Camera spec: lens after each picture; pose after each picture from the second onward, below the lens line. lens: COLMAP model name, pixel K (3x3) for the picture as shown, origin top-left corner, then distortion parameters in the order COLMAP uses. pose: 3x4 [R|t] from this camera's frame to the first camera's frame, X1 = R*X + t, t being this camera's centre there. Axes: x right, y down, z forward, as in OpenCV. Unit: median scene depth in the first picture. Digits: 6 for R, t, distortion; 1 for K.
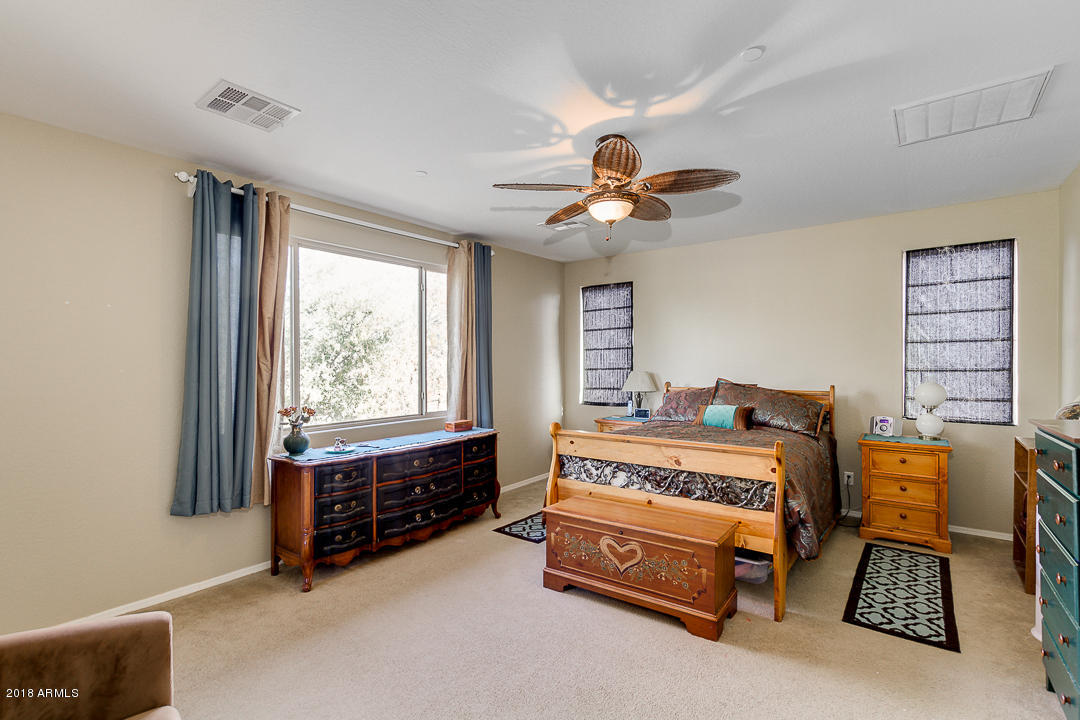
lens RADIAL K [[502.4, 0, 550.9], [0, 502.4, 365.6], [0, 0, 1]] dist [0.002376, -0.000187]
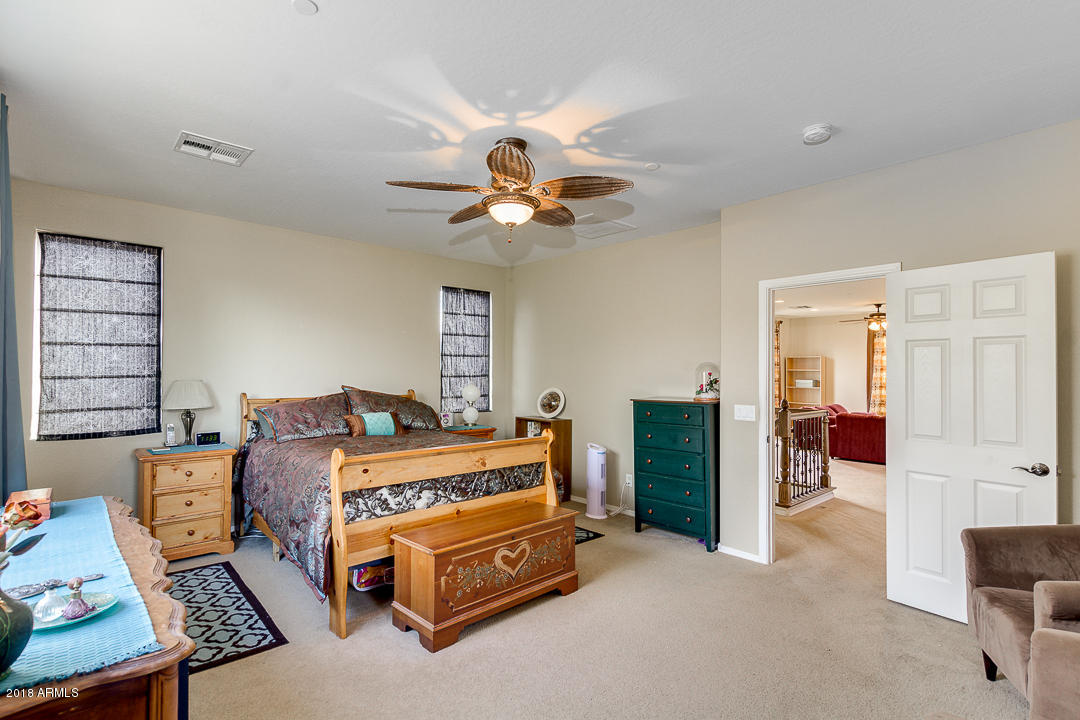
lens RADIAL K [[502.4, 0, 550.9], [0, 502.4, 365.6], [0, 0, 1]] dist [0.002376, -0.000187]
pose [[0.188866, 0.019031, 0.981818, -0.693163], [-0.000233, 0.999813, -0.019335, 0.008441], [-0.982003, 0.003423, 0.188835, 0.615881]]
